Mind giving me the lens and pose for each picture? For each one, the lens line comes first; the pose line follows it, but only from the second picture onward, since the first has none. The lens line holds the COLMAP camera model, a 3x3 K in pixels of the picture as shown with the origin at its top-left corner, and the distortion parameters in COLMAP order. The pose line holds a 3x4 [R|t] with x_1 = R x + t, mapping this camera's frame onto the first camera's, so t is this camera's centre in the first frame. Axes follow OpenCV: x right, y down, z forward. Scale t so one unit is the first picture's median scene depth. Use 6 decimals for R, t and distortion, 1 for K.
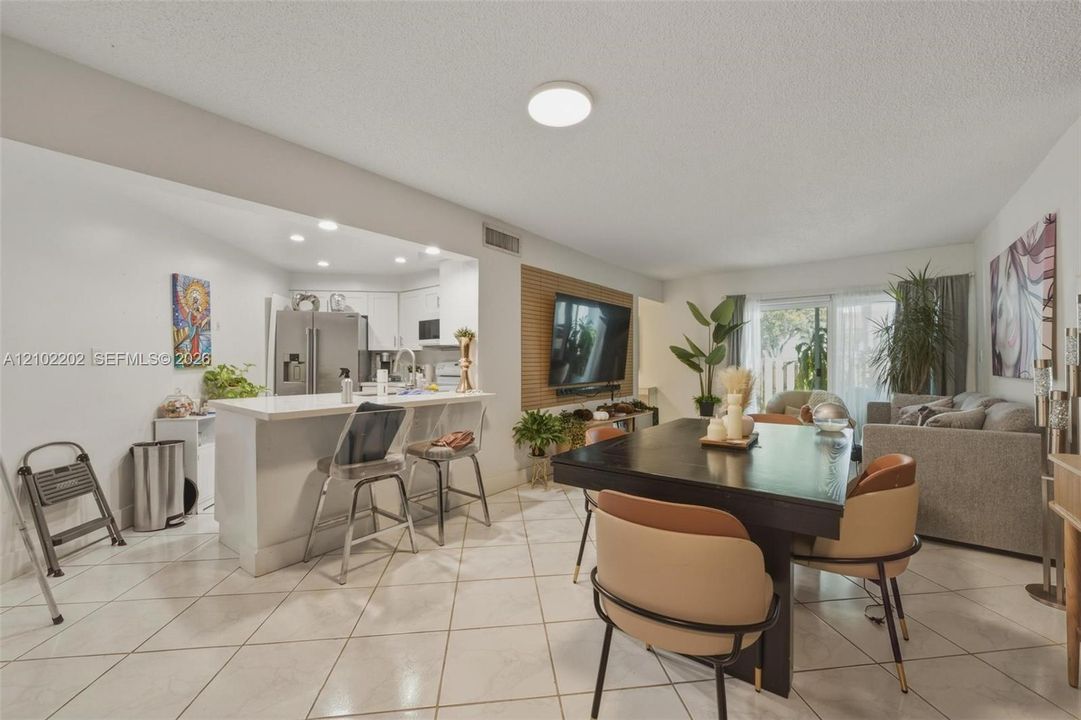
lens RADIAL K [[414.7, 0, 543.3], [0, 414.7, 362.3], [0, 0, 1]] dist [-0.008672, -0.000447]
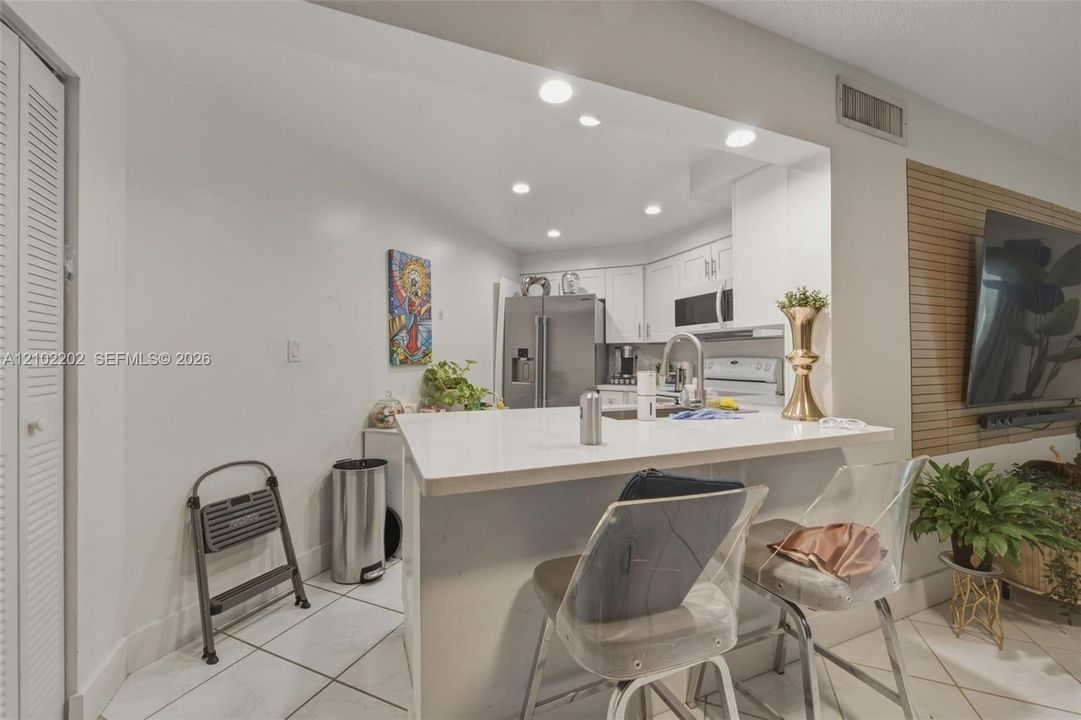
lens RADIAL K [[471.9, 0, 540.5], [0, 471.9, 359.3], [0, 0, 1]] dist [-0.000255, 0.000017]
pose [[0.866684, 0.000925, -0.498856, -0.175569], [-0.001027, 0.999999, 0.000070, 0.001807], [0.498856, 0.000452, 0.866685, 0.345606]]
